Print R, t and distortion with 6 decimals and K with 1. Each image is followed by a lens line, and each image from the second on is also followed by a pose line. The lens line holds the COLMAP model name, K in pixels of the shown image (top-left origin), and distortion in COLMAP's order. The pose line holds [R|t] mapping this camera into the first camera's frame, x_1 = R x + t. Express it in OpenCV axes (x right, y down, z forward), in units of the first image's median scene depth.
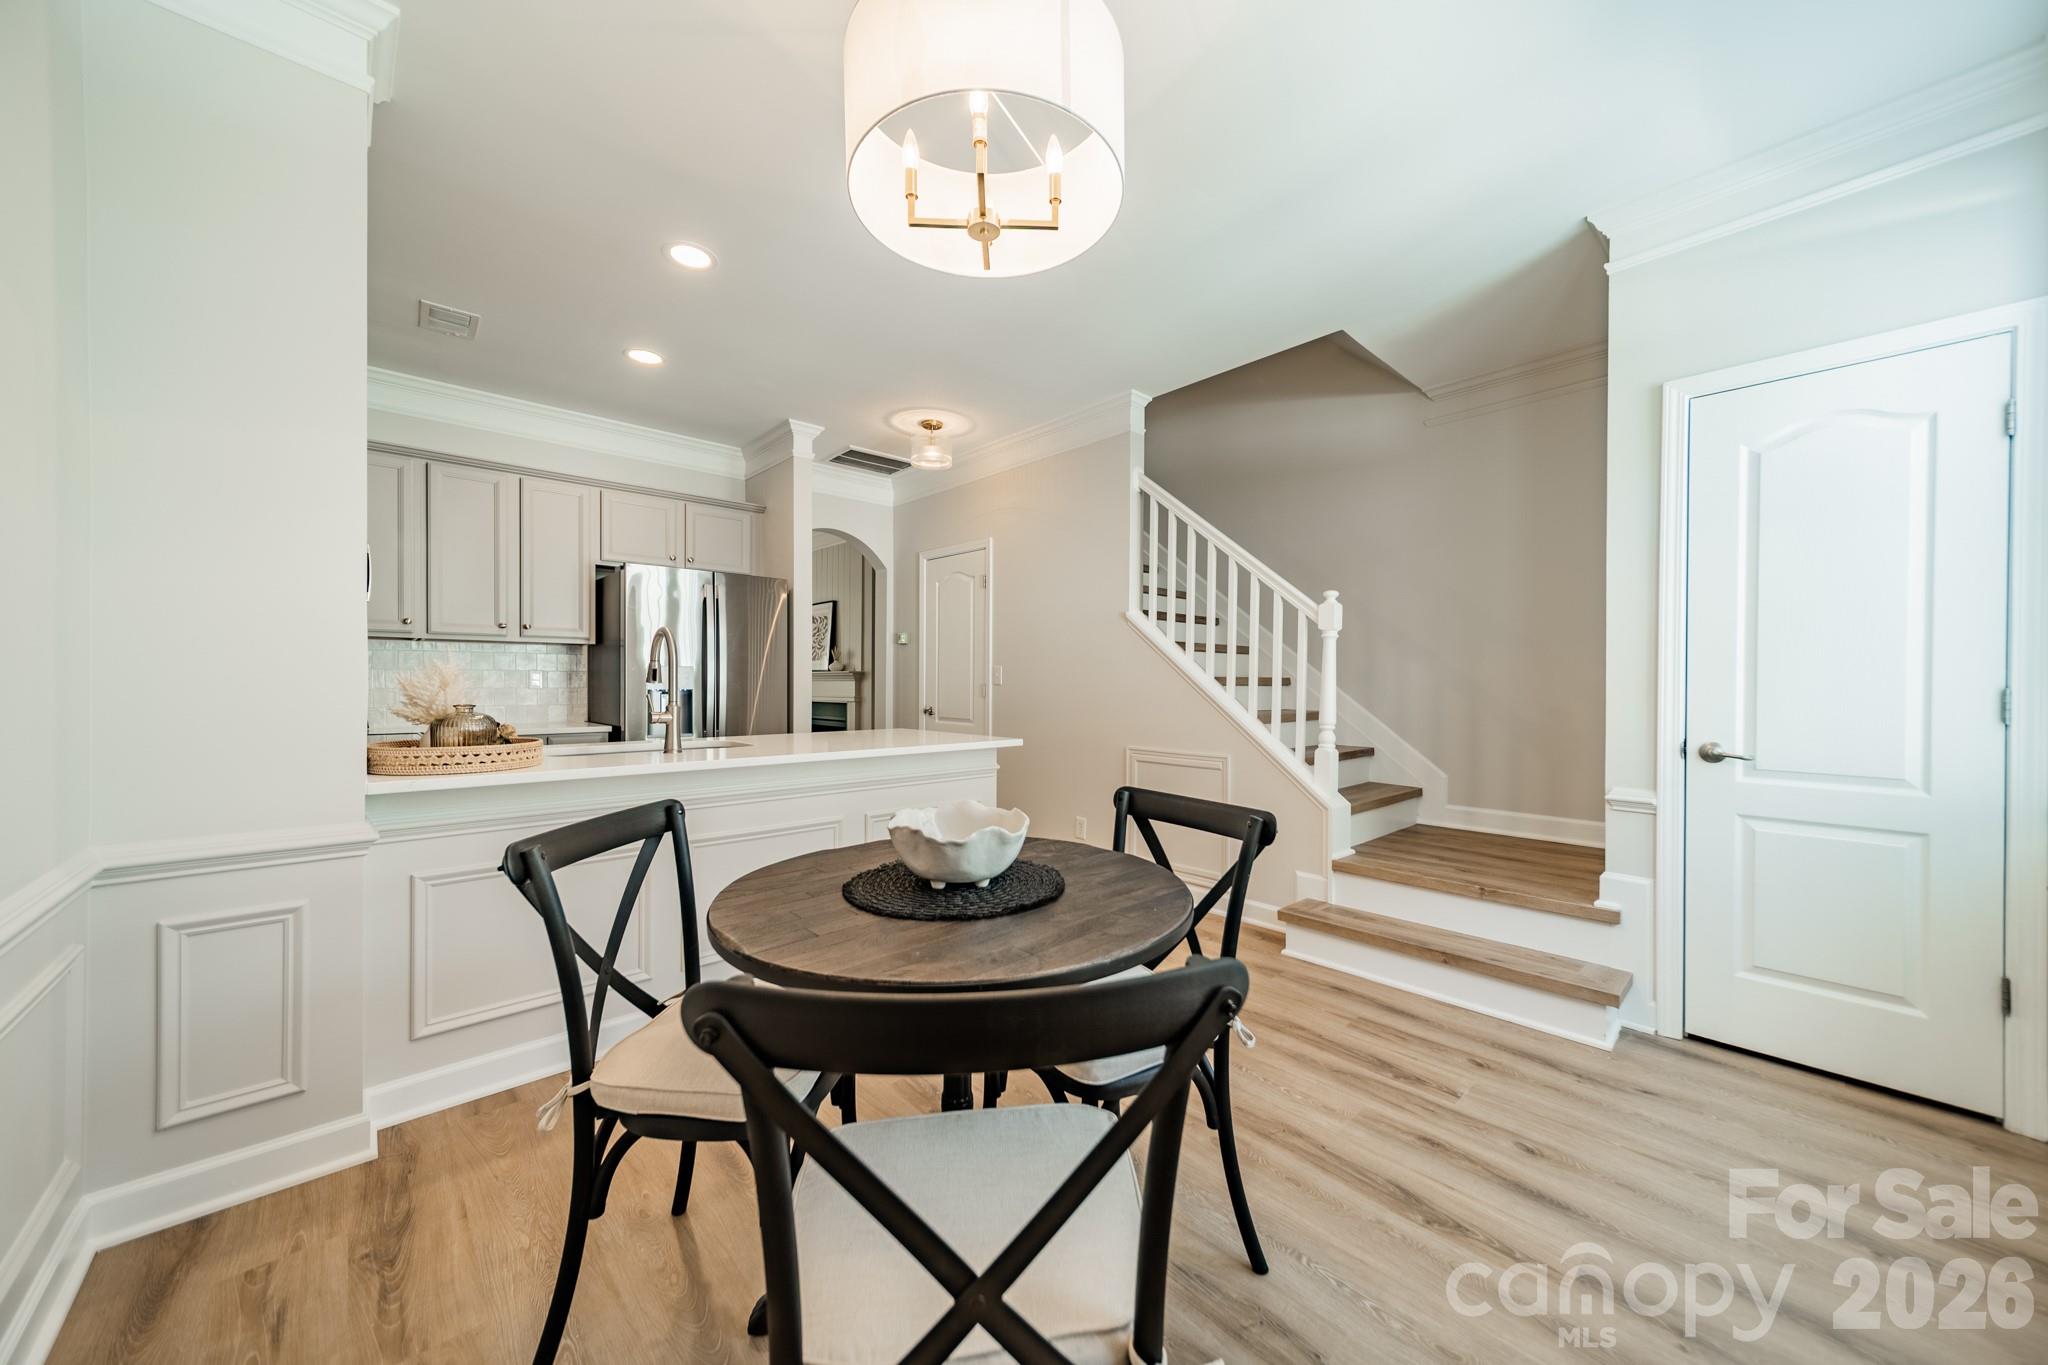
lens RADIAL K [[728.5, 0, 1018.6], [0, 728.5, 691.8], [0, 0, 1]] dist [0.007841, -0.000053]
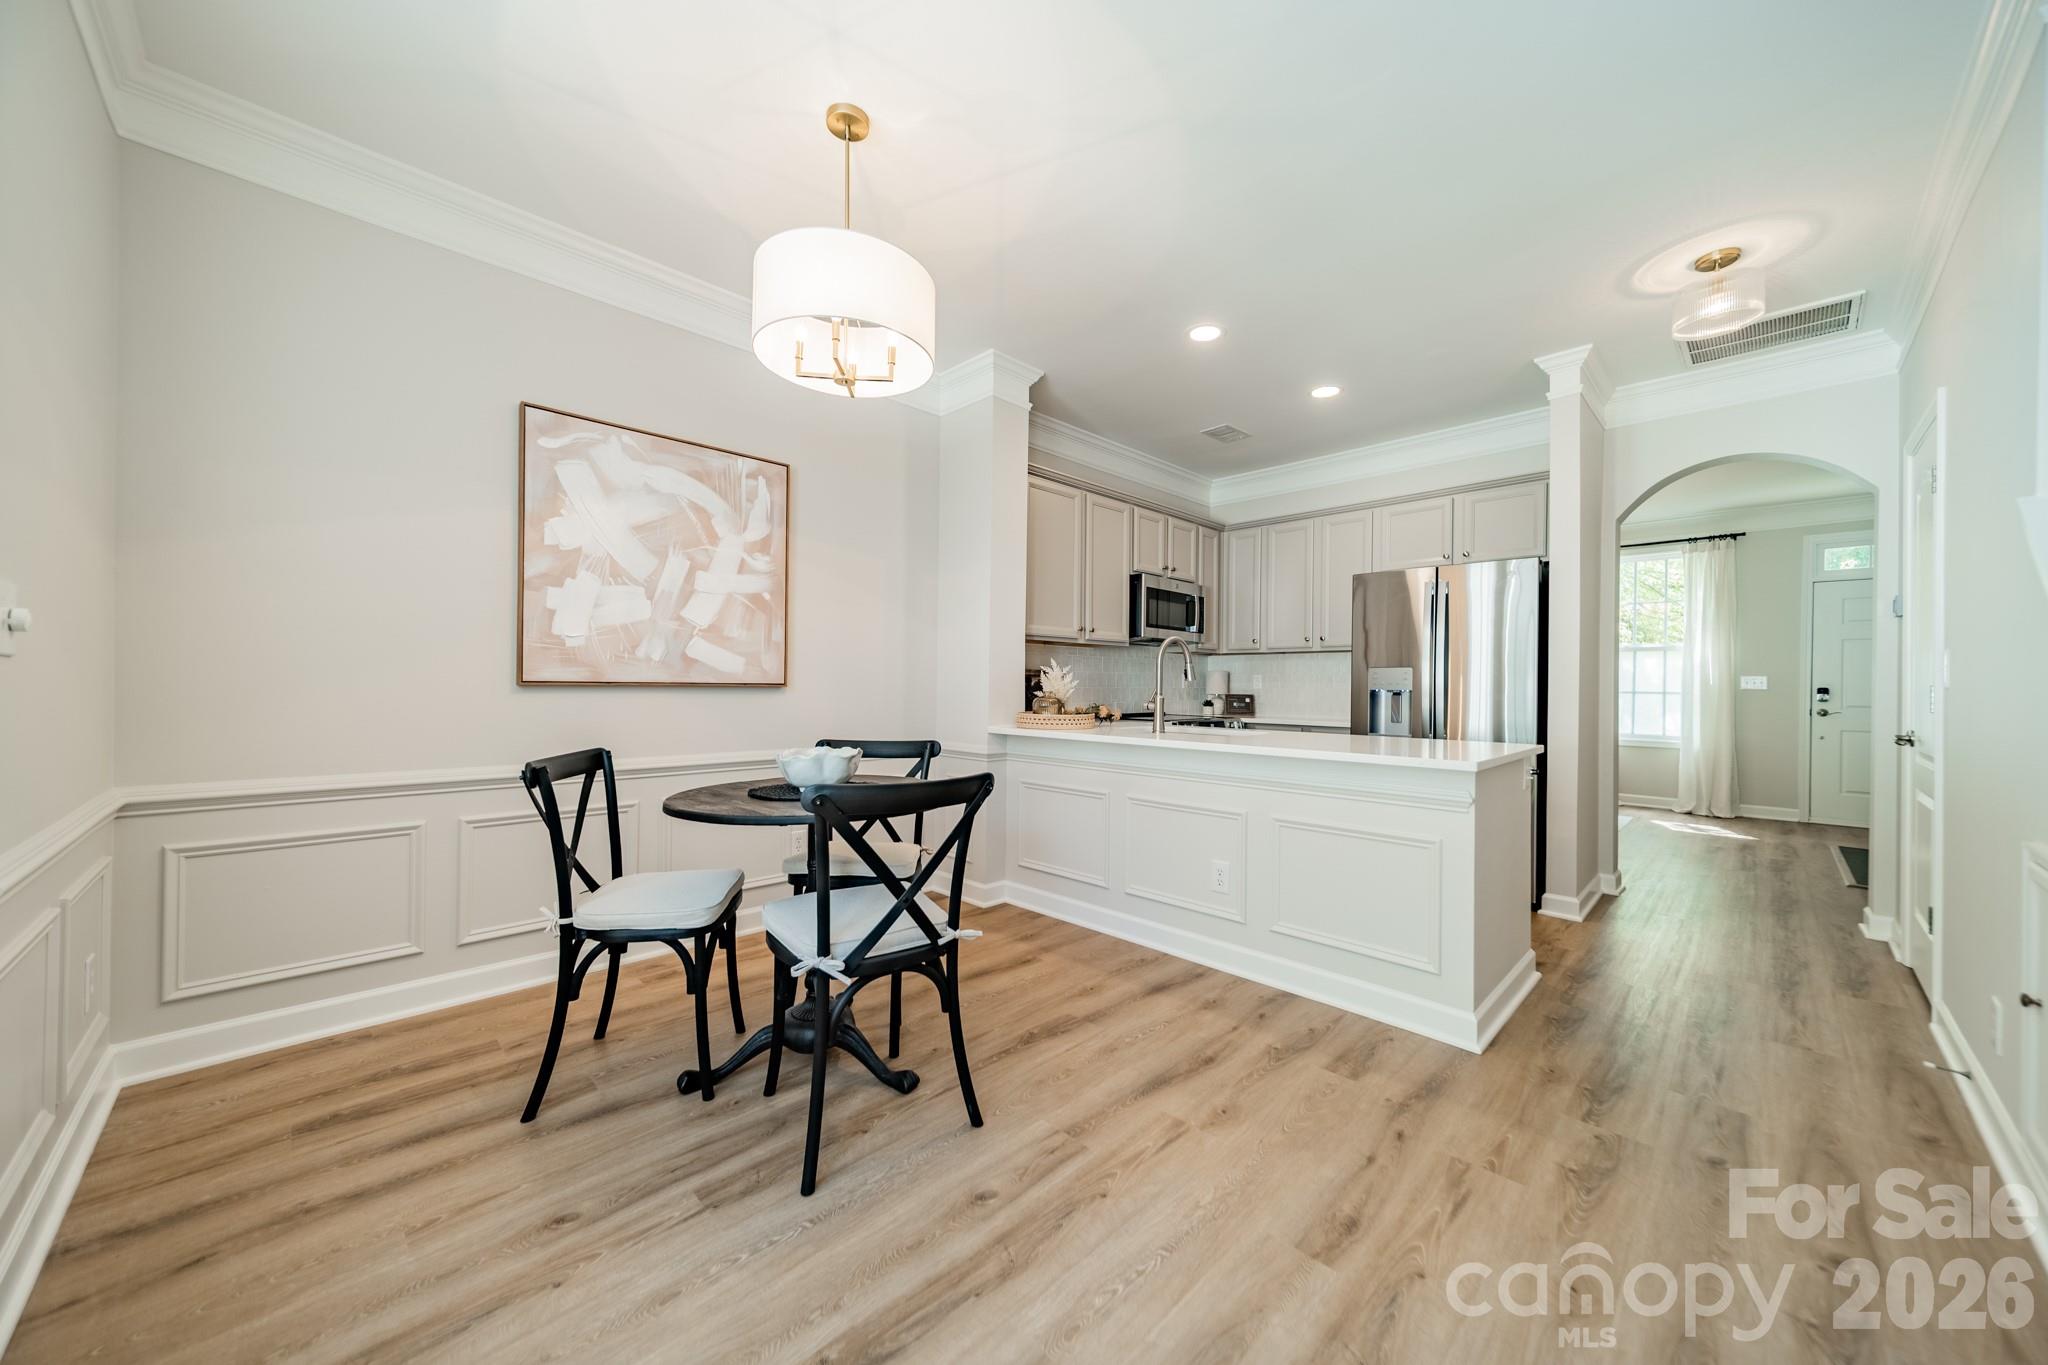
lens RADIAL K [[728.5, 0, 1030.6], [0, 728.5, 682.6], [0, 0, 1]] dist [0.007841, -0.000053]
pose [[0.048888, -0.010359, -0.998751, 0.494584], [-0.024495, 0.999633, -0.011567, 0.010232], [0.998504, 0.025030, 0.048616, 0.430263]]
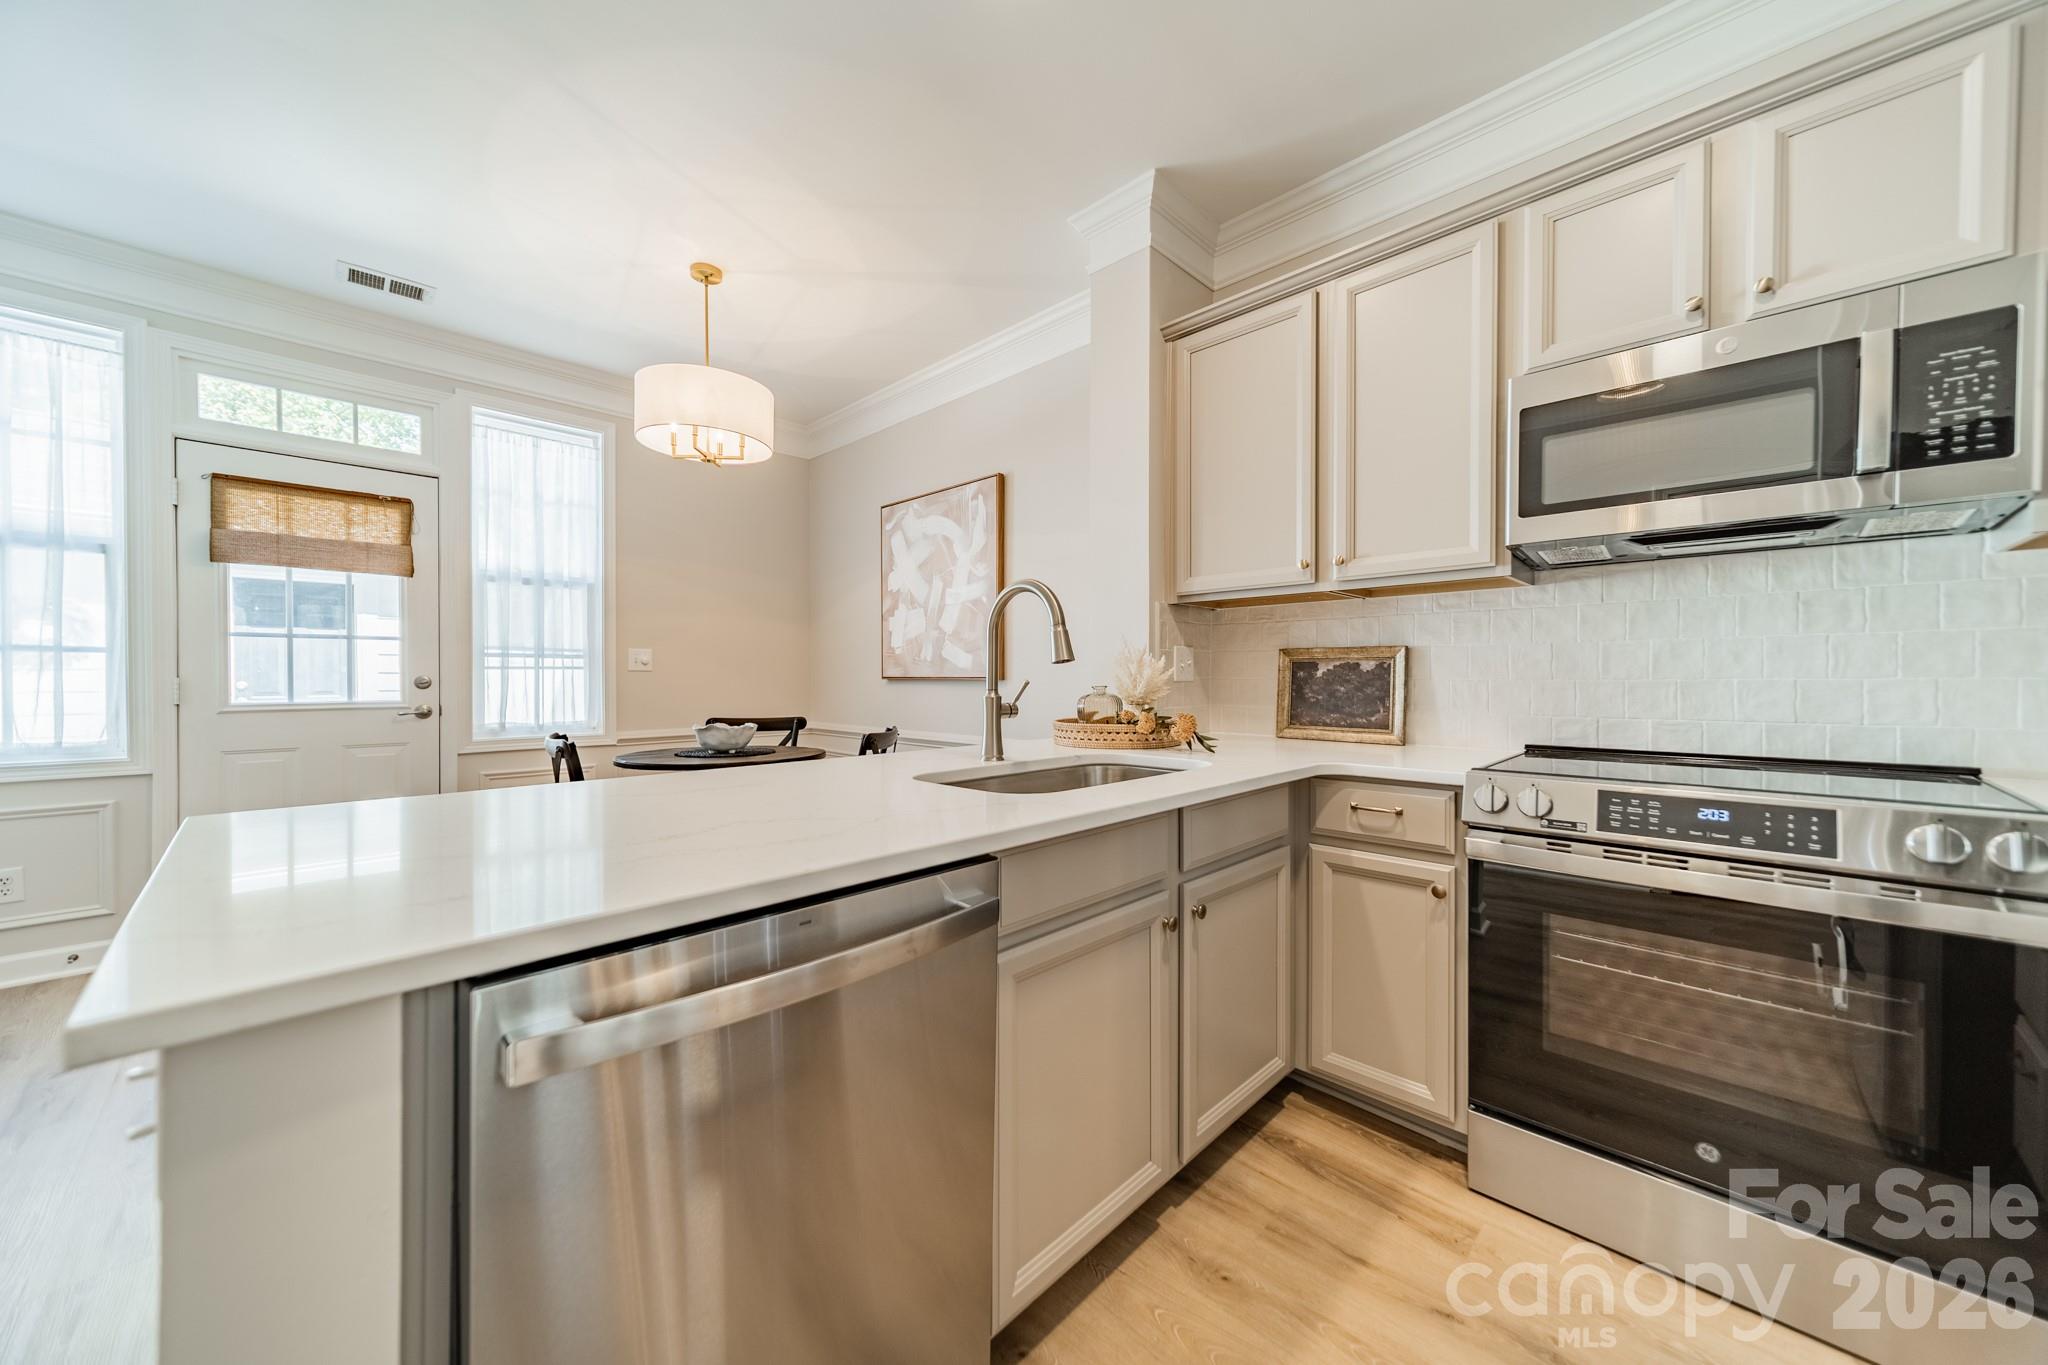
lens RADIAL K [[728.5, 0, 1031.5], [0, 728.5, 682.8], [0, 0, 1]] dist [0.007841, -0.000053]
pose [[-0.998104, -0.007621, -0.061084, -0.283993], [-0.009008, 0.999707, 0.022458, -0.003856], [0.060895, 0.022966, -0.997880, 1.047144]]
